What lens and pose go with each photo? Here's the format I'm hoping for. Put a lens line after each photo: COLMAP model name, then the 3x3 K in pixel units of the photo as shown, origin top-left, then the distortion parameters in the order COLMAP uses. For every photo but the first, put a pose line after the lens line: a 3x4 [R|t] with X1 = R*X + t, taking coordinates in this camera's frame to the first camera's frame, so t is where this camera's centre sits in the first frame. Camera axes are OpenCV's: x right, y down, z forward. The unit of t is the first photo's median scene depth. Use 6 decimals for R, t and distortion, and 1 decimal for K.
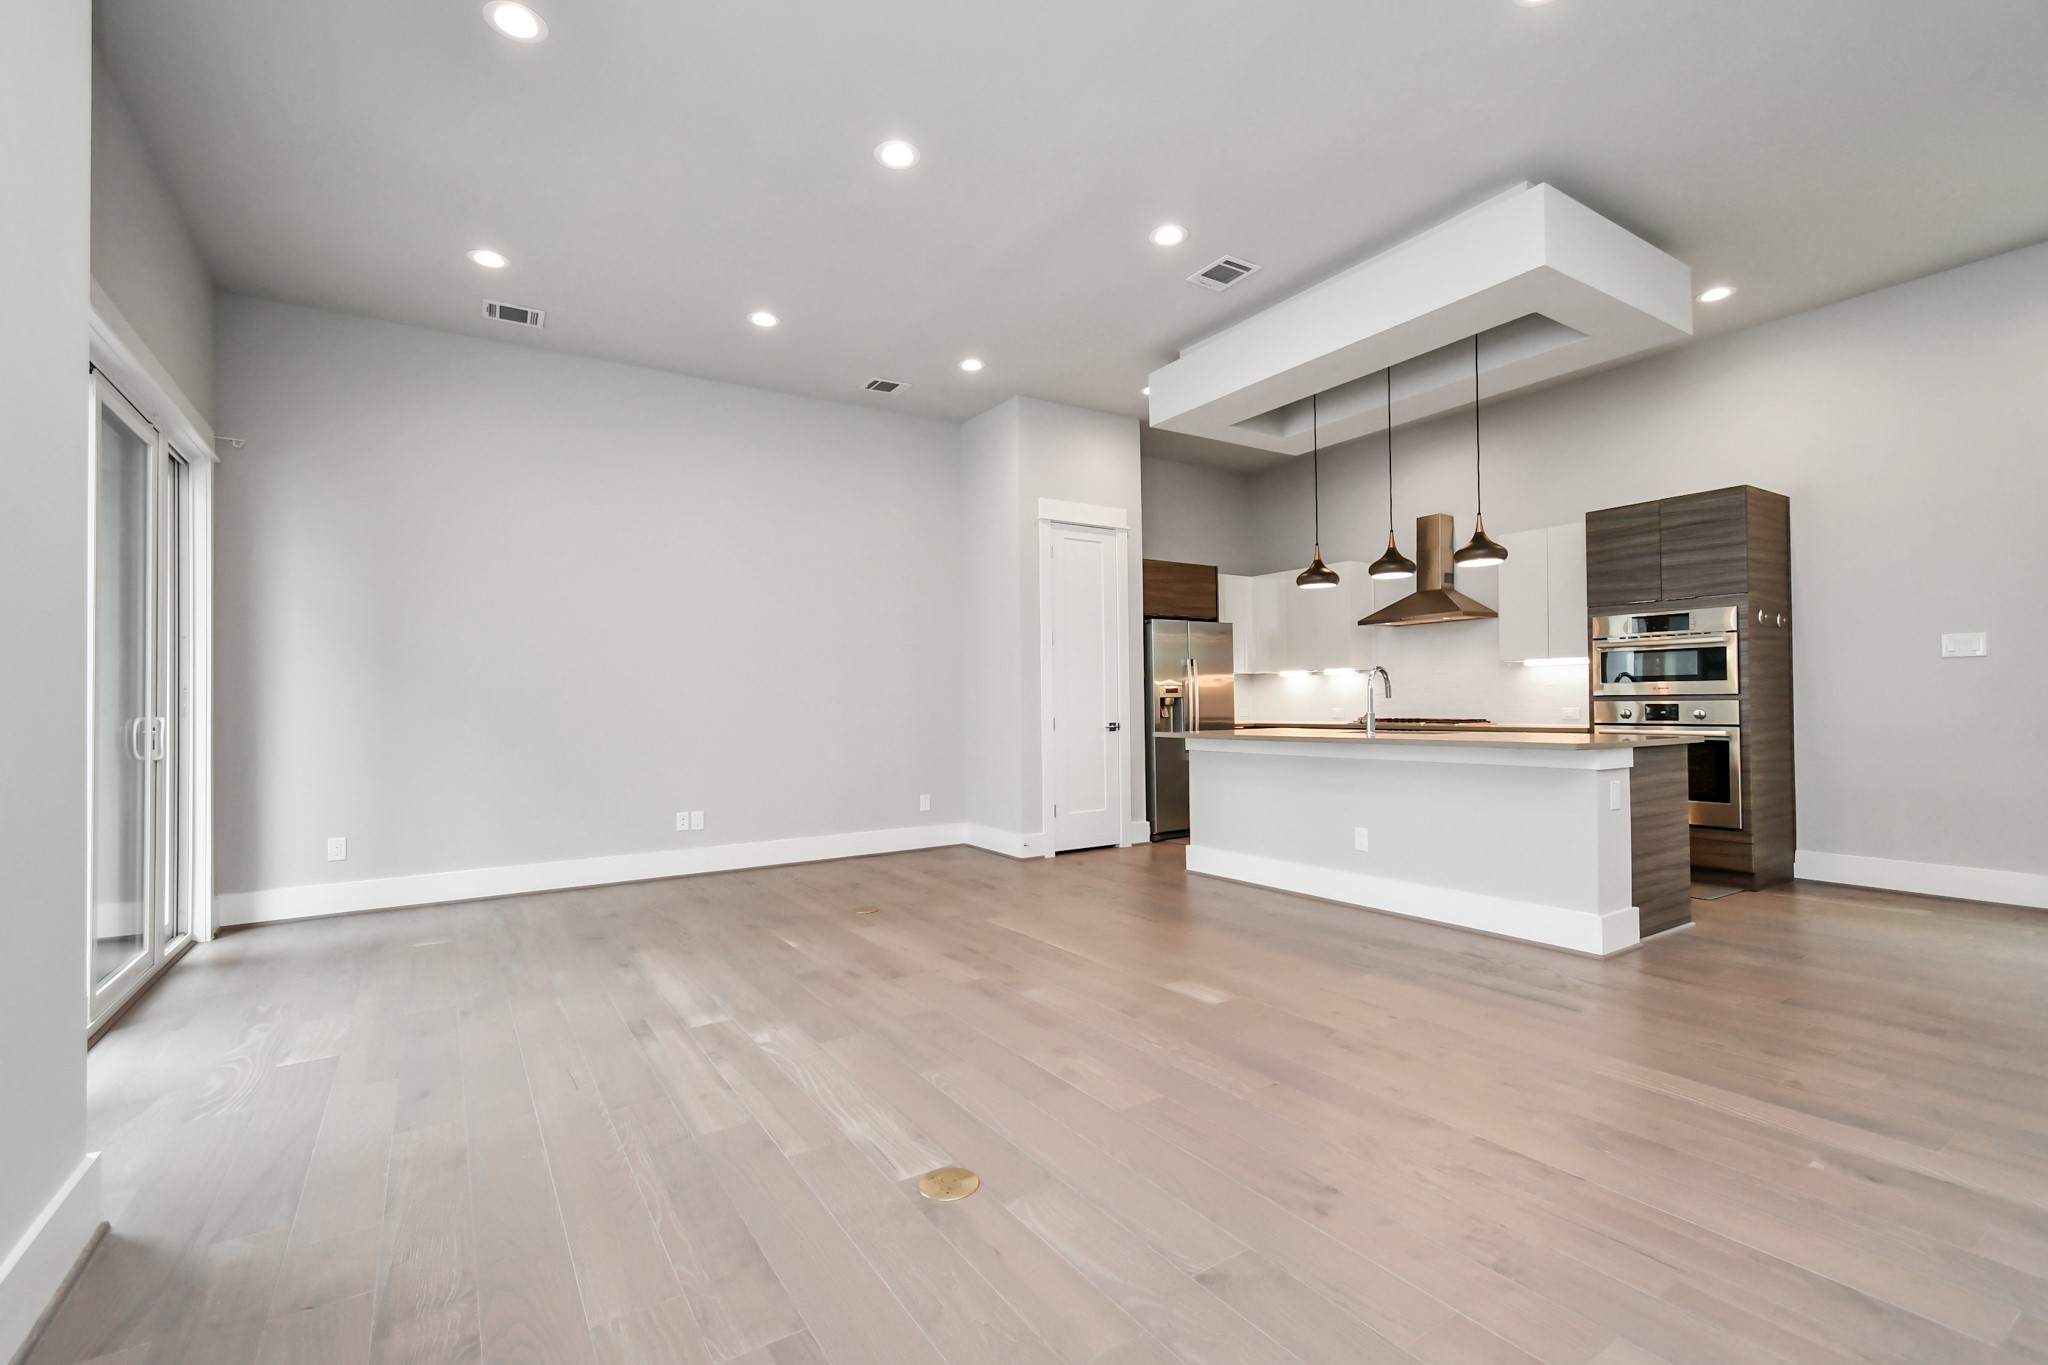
lens RADIAL K [[904.7, 0, 1025.5], [0, 904.7, 692.4], [0, 0, 1]] dist [0.003396, -0.001002]
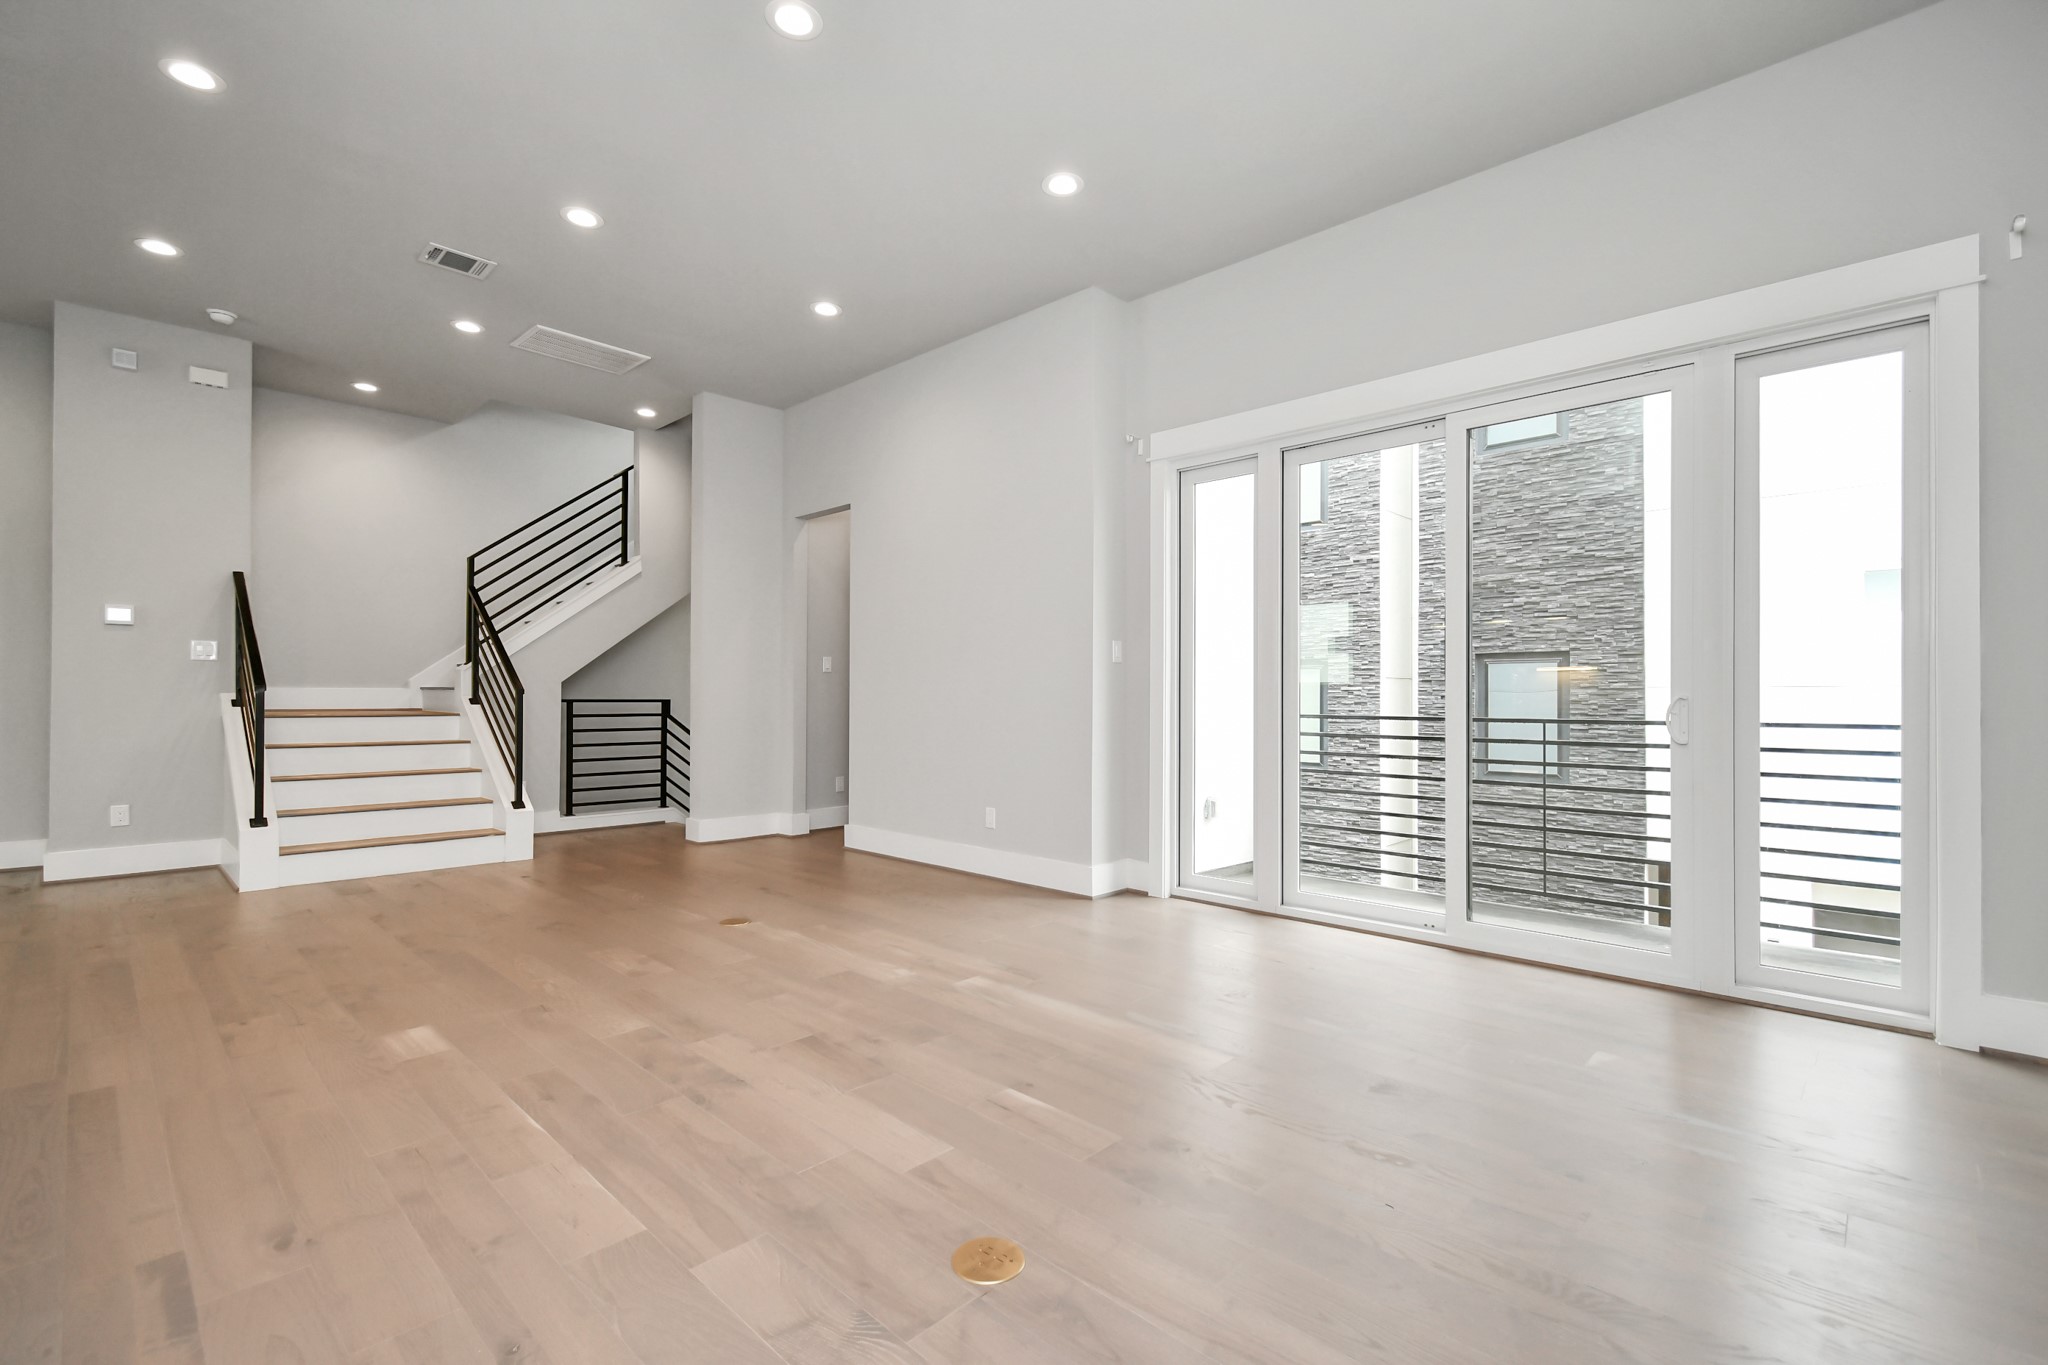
lens RADIAL K [[901.6, 0, 1018.5], [0, 901.6, 691.3], [0, 0, 1]] dist [0.001169, -0.000552]
pose [[-0.973748, 0.007609, -0.227503, -0.129751], [0.011239, 0.999829, -0.014663, 0.027310], [0.227353, -0.016835, -0.973667, 1.623135]]
